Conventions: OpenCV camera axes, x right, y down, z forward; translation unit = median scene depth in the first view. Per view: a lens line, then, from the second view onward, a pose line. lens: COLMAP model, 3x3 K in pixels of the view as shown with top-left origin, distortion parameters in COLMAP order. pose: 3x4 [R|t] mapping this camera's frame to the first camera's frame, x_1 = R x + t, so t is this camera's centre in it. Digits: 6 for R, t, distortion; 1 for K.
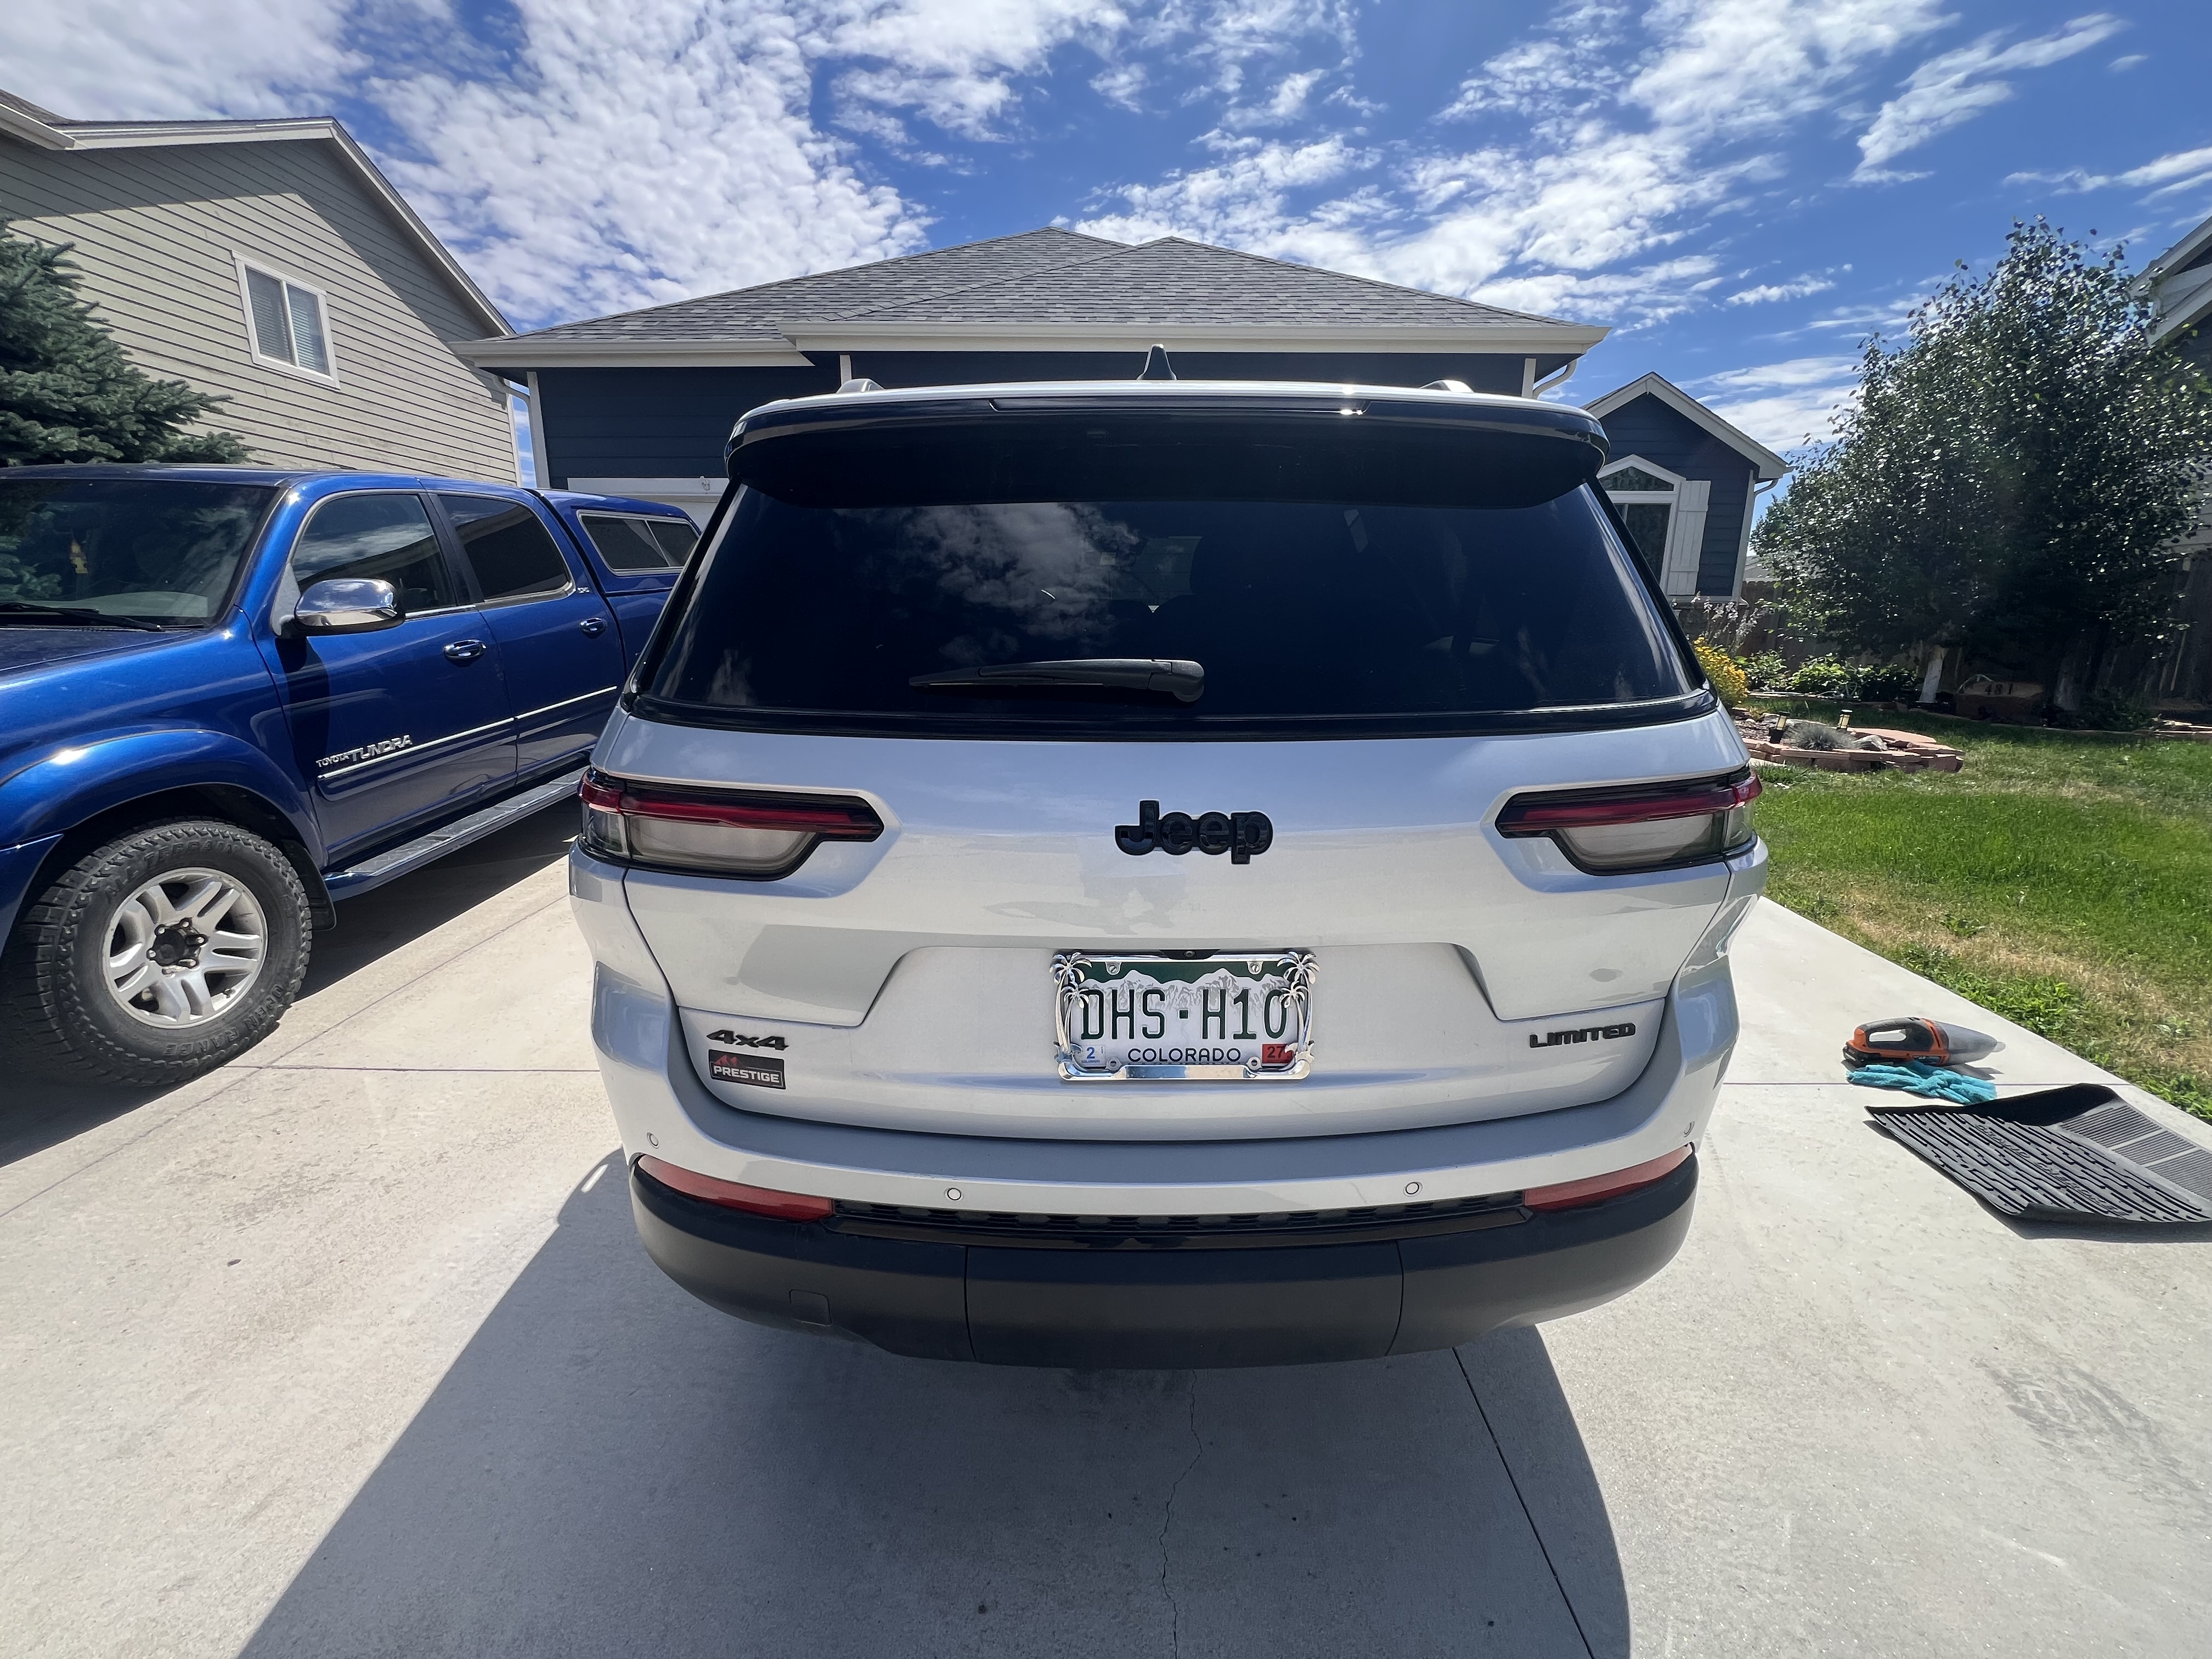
lens RADIAL K [[885.4, 0, 1101.3], [0, 885.4, 816.8], [0, 0, 1]] dist [0.001459, -0.000297]
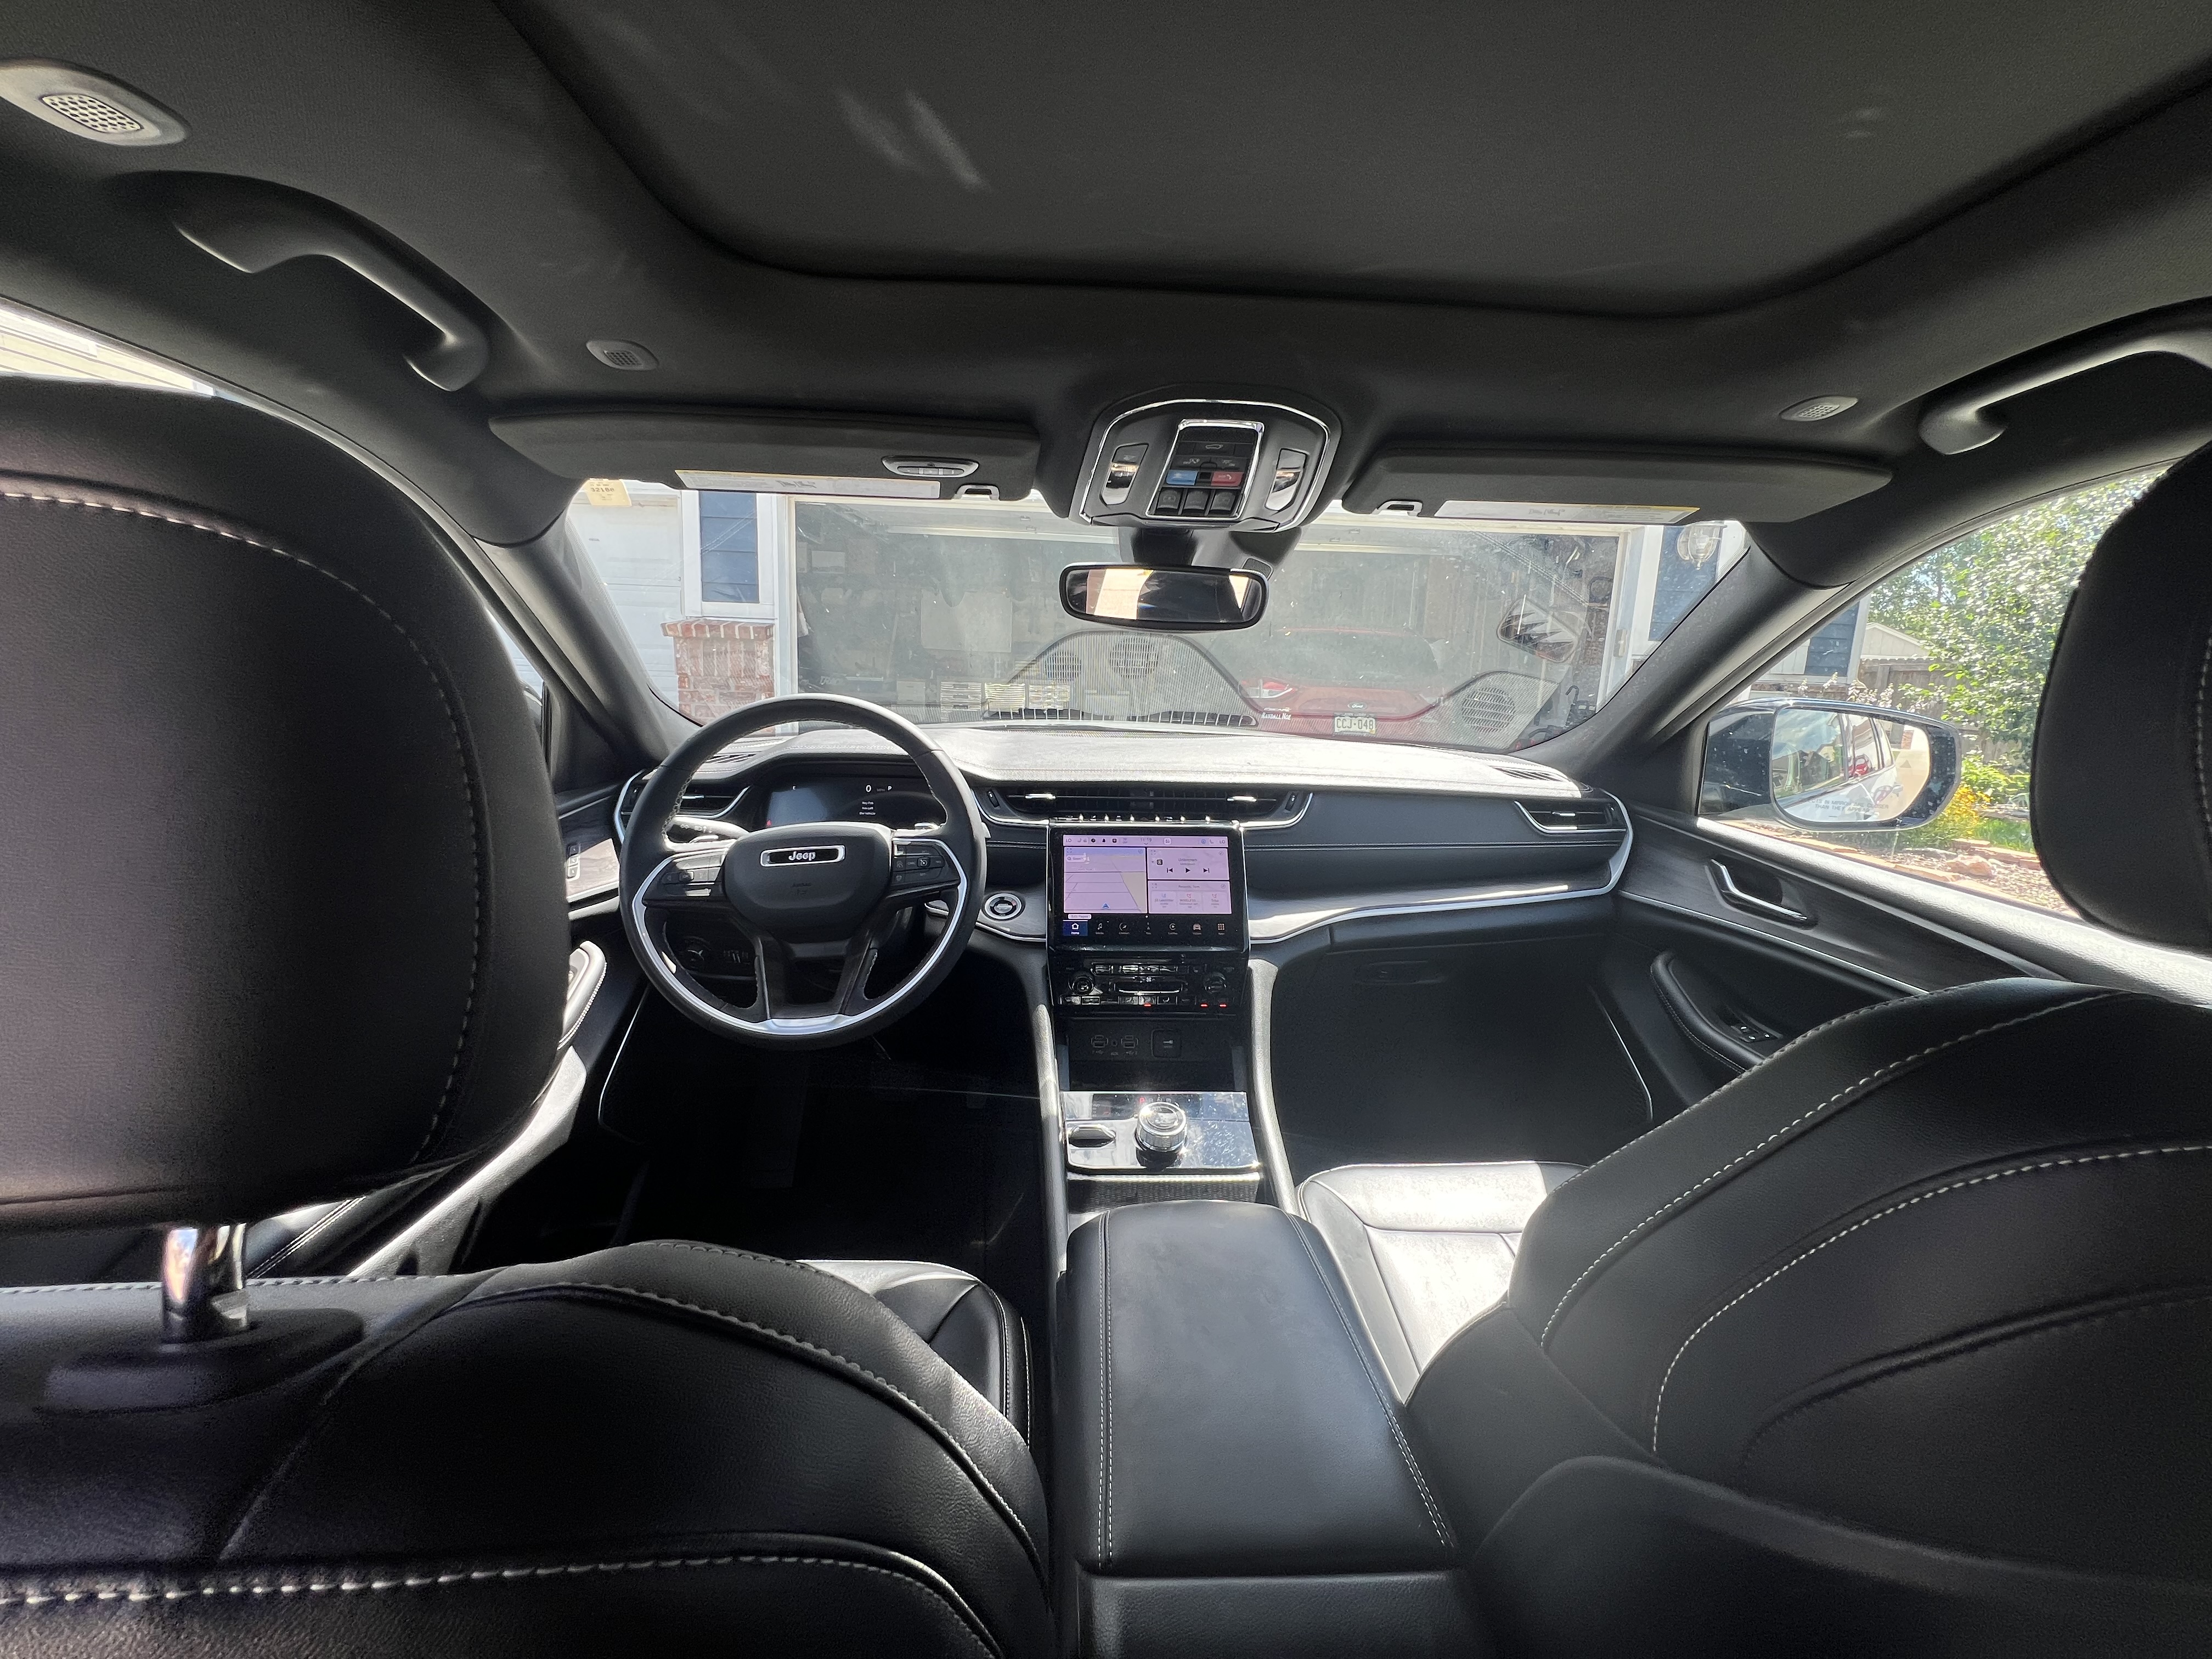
lens RADIAL K [[885.4, 0, 1097.1], [0, 885.4, 821.1], [0, 0, 1]] dist [0.001459, -0.000297]
pose [[0.999142, 0.023168, 0.034338, -0.017865], [-0.021448, 0.998537, -0.049638, -0.263505], [-0.035438, 0.048859, 0.998177, 0.926059]]
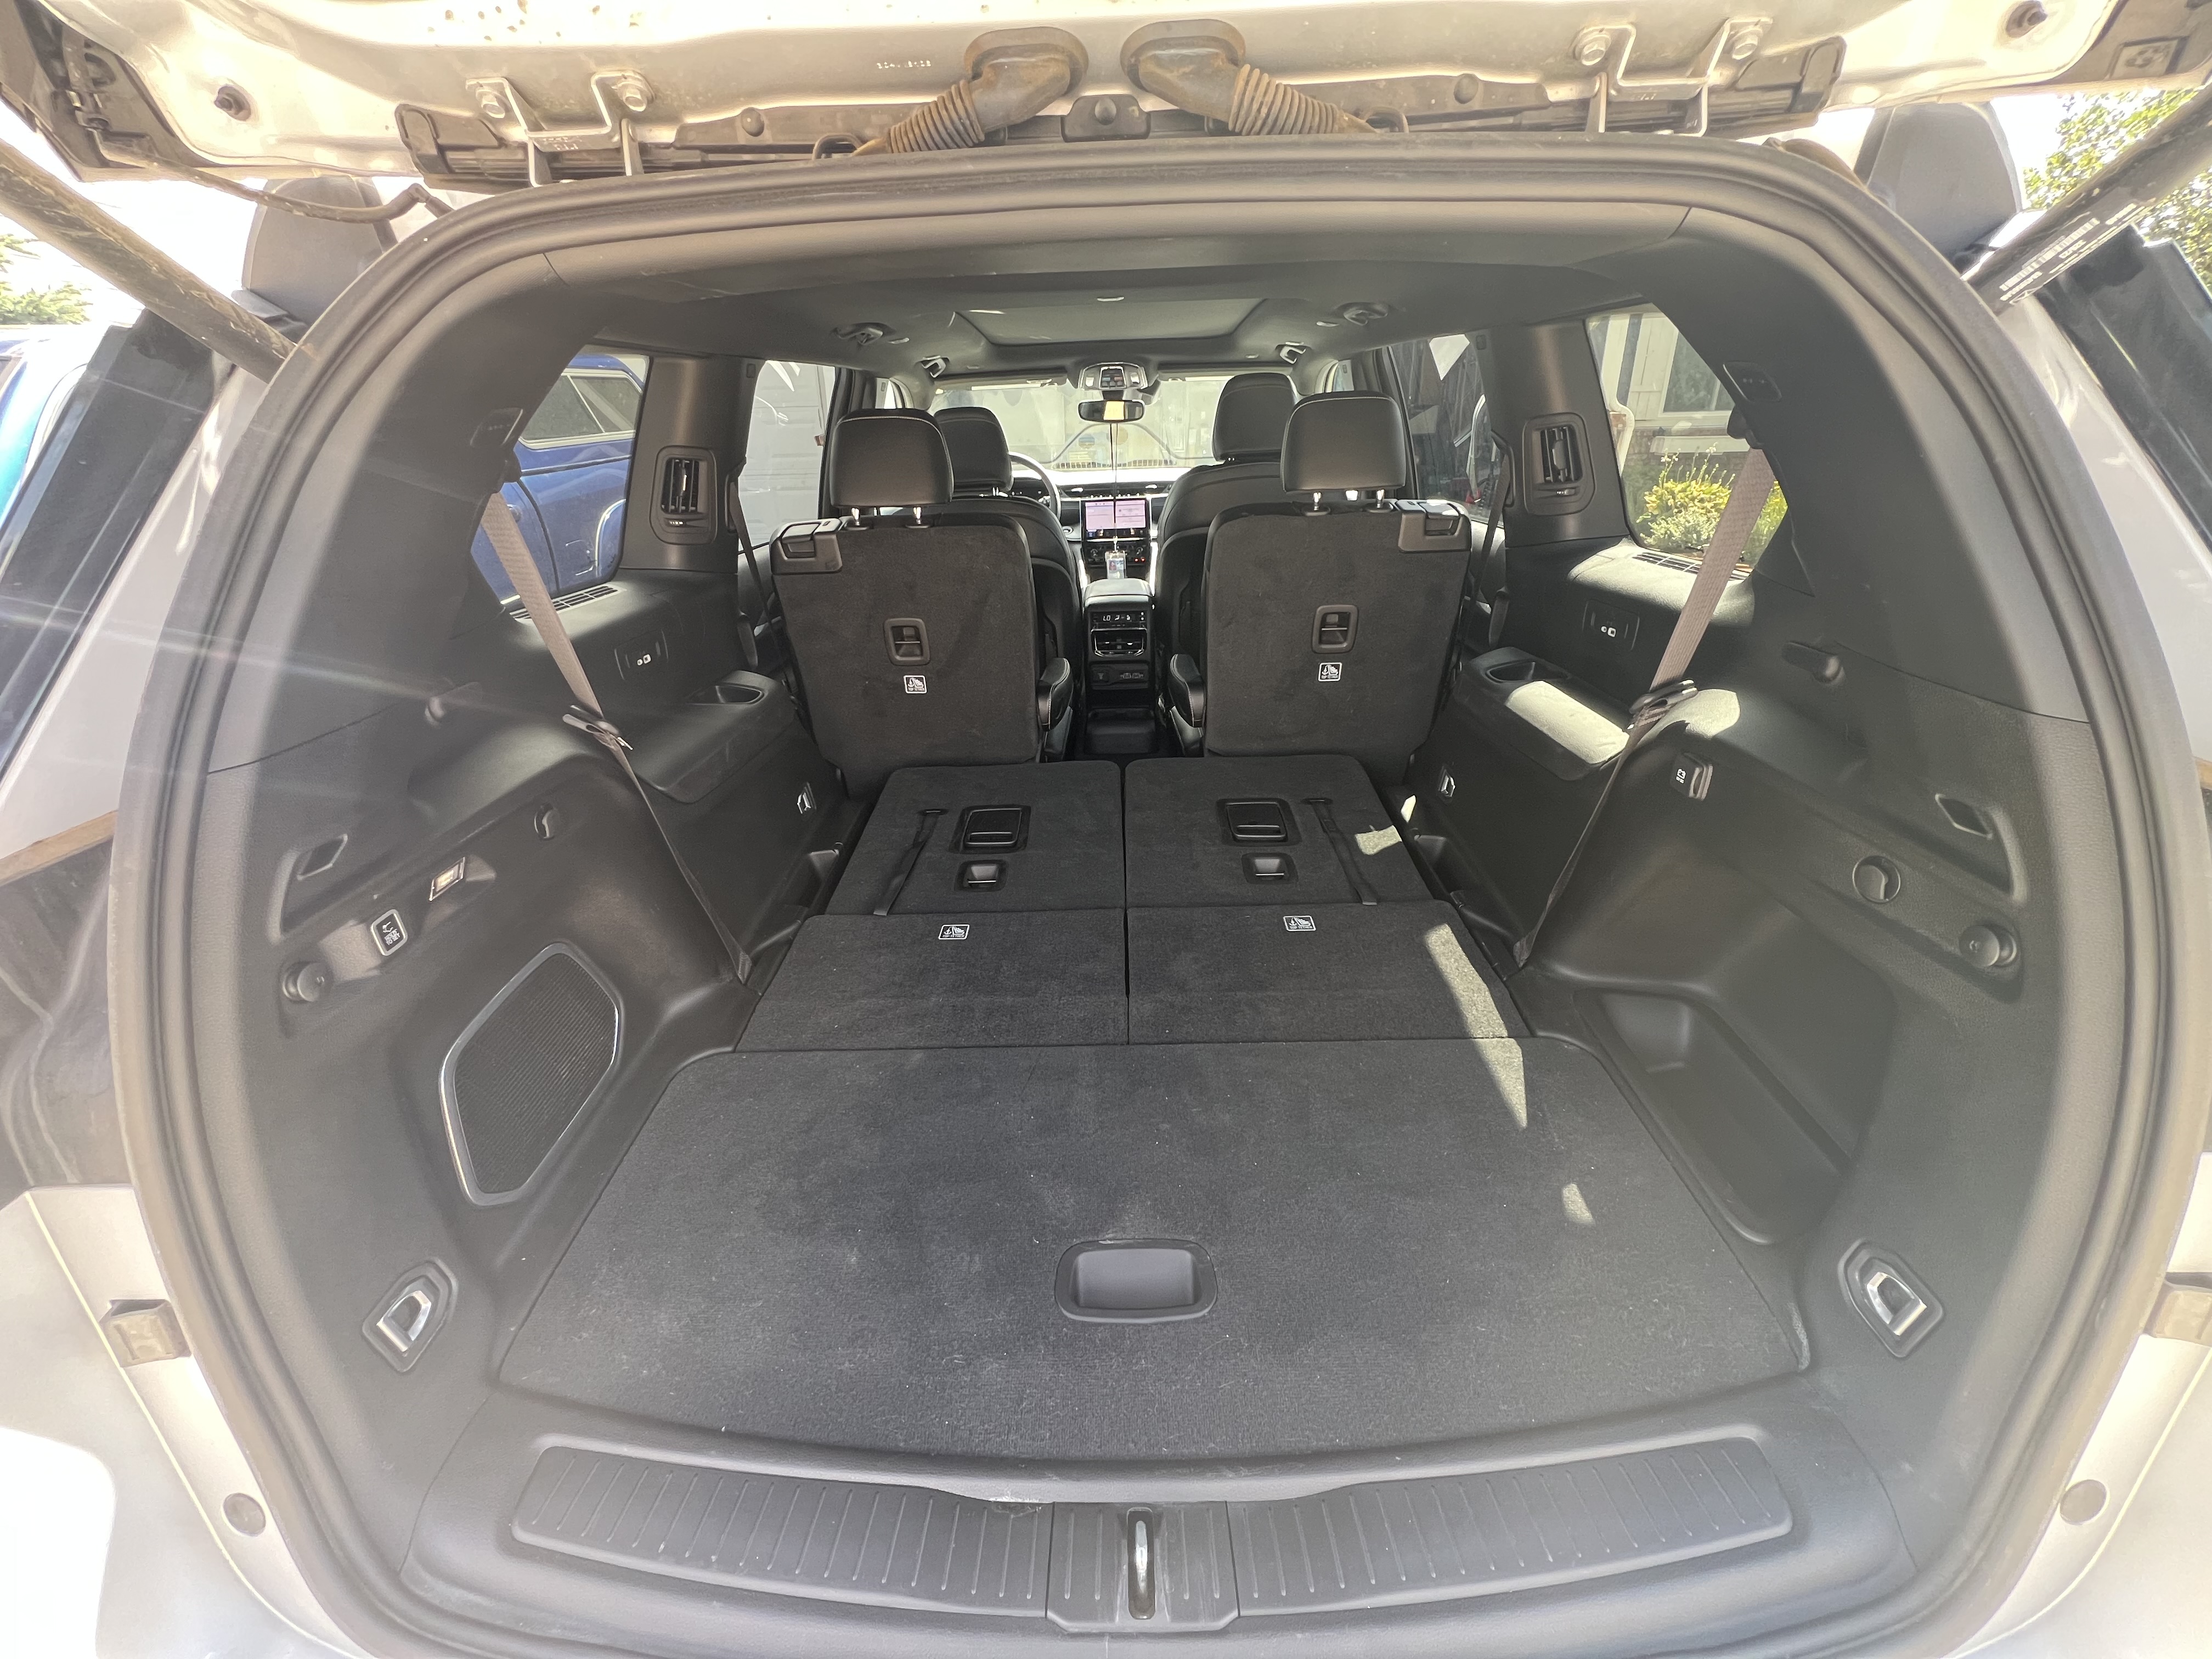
lens RADIAL K [[885.4, 0, 1104.1], [0, 885.4, 816.7], [0, 0, 1]] dist [0.001459, -0.000297]
pose [[0.999103, -0.017635, -0.038505, 0.034754], [0.023694, 0.986332, 0.163058, -0.085847], [0.035103, -0.163824, 0.985865, 0.226569]]
